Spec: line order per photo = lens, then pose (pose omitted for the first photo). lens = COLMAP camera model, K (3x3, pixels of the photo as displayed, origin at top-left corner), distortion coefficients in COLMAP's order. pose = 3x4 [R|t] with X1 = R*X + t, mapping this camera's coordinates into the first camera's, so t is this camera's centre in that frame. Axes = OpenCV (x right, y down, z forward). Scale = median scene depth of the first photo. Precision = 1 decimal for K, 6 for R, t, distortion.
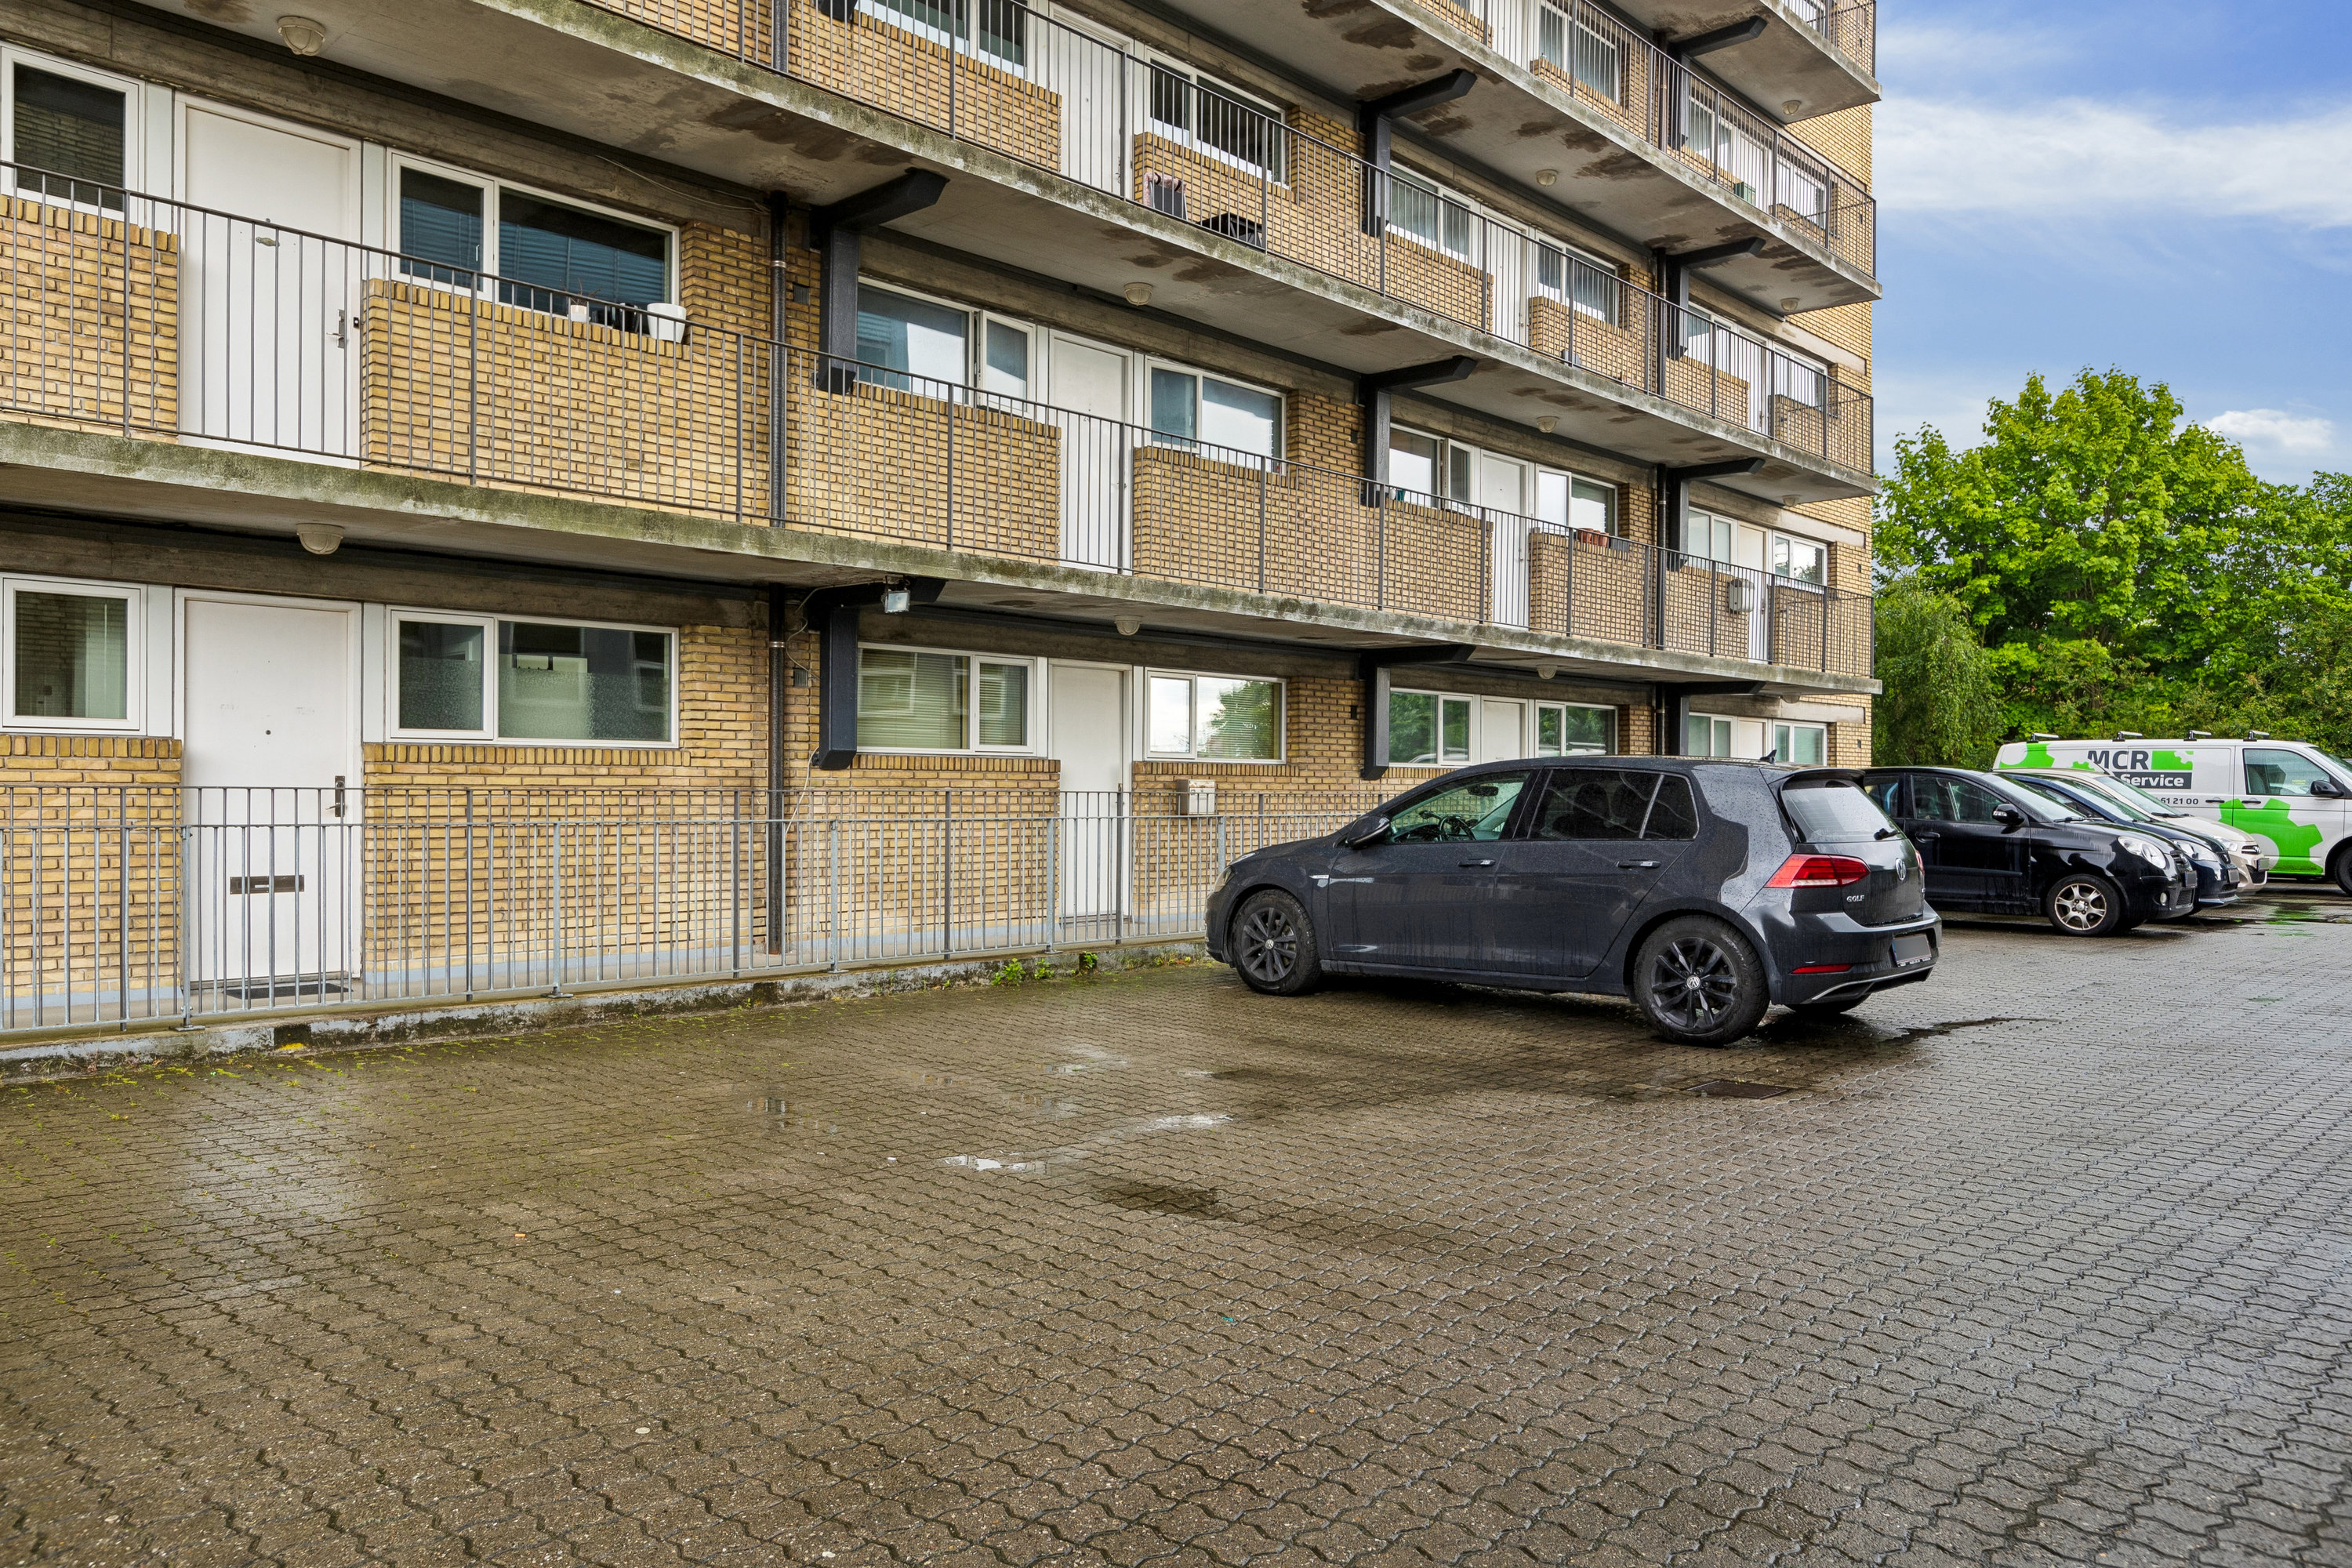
lens RADIAL K [[1613.5, 0, 1151.4], [0, 1613.5, 813.9], [0, 0, 1]] dist [-0.011036, 0.008949]
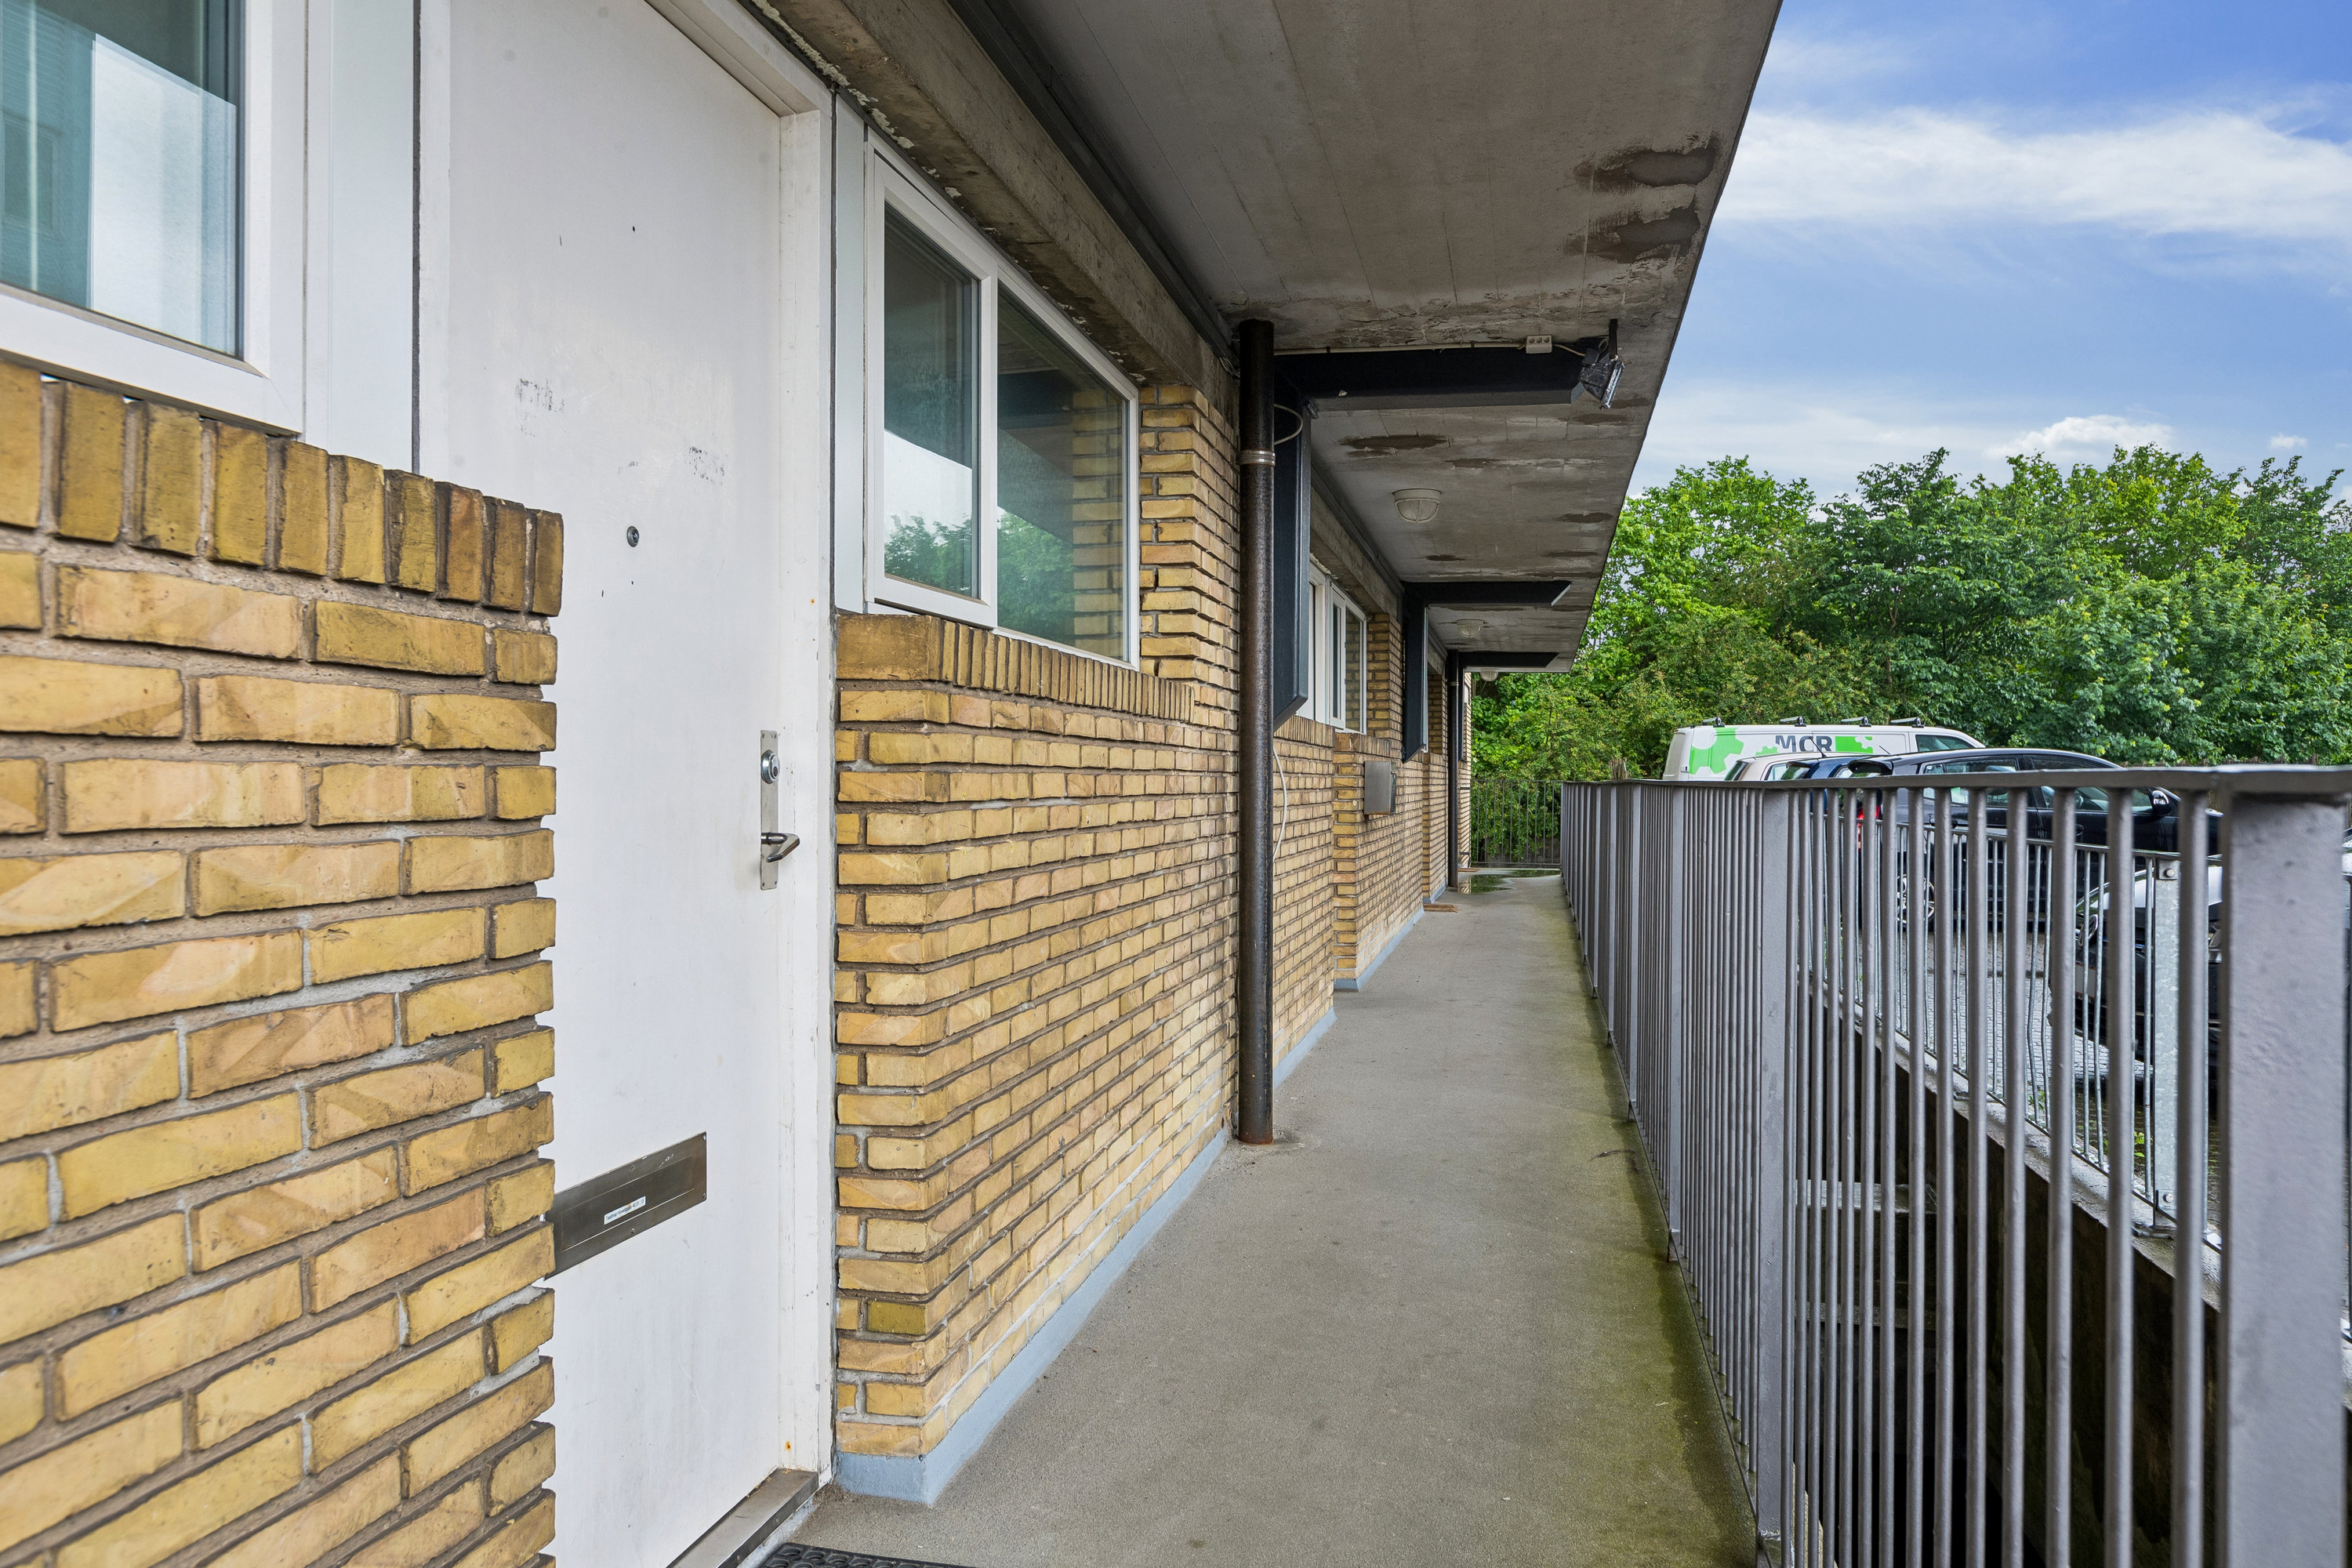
lens RADIAL K [[1613.5, 0, 1151.4], [0, 1613.5, 813.9], [0, 0, 1]] dist [-0.011036, 0.008949]
pose [[0.859268, -0.023572, 0.510982, -0.549077], [0.021567, 0.999719, 0.009851, -0.011056], [-0.511071, 0.002555, 0.859535, 0.696221]]
